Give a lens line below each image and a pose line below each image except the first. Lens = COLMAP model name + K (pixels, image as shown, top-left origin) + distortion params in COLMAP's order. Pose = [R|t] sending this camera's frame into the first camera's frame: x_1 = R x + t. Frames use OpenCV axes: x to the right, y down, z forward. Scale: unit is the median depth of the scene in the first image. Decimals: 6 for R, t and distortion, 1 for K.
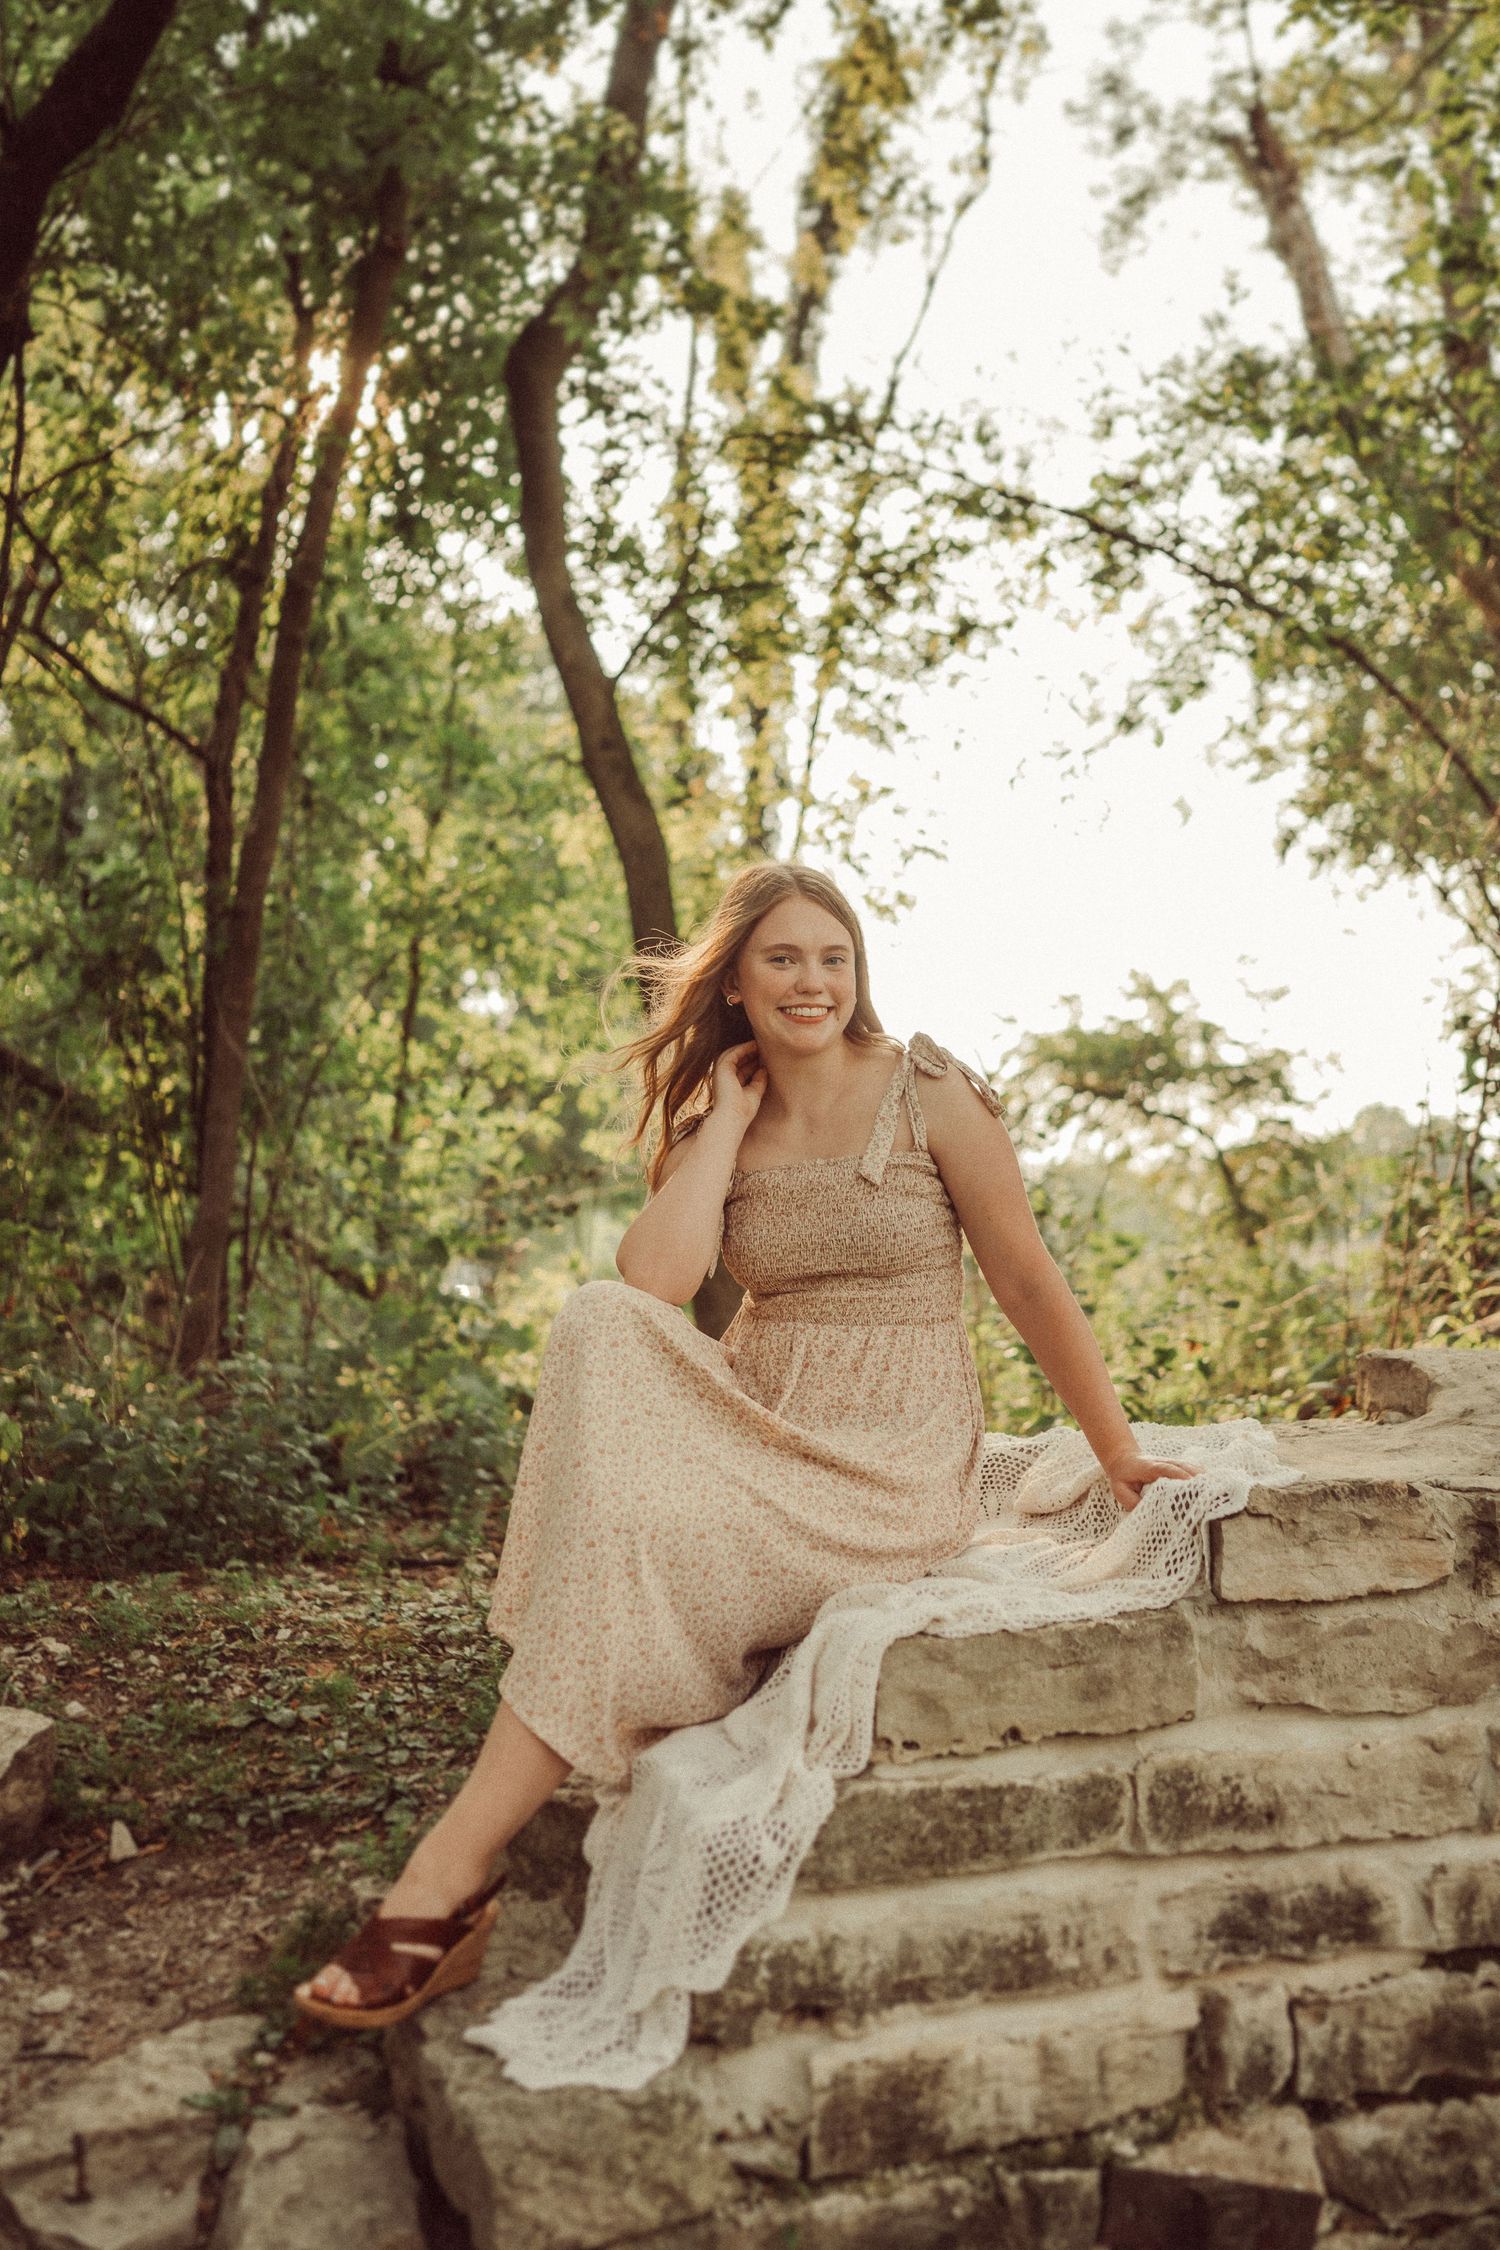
lens RADIAL K [[2215.4, 0, 736.6], [0, 2215.4, 1118.8], [0, 0, 1]] dist [-0.005344, 0.000000]
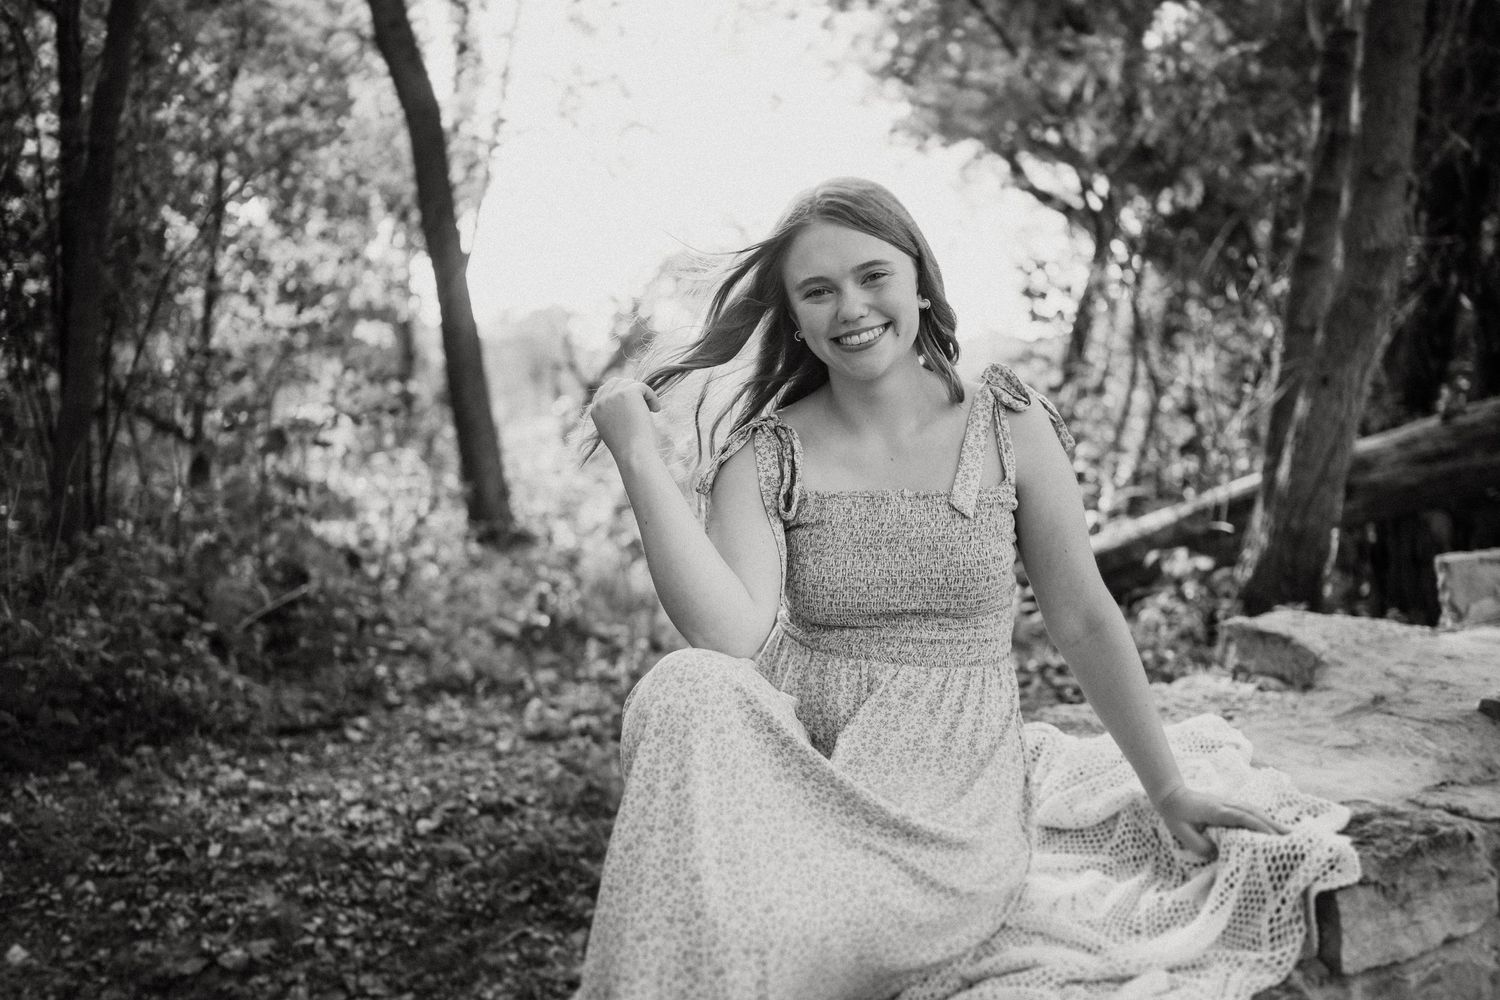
lens RADIAL K [[1477.0, 0, 764.7], [0, 1477.0, 505.0], [0, 0, 1]] dist [-0.005344, 0.000000]
pose [[0.974912, -0.000840, 0.222588, -0.106425], [-0.029588, 0.990629, 0.133334, -0.042097], [-0.220614, -0.136575, 0.965752, 0.273135]]
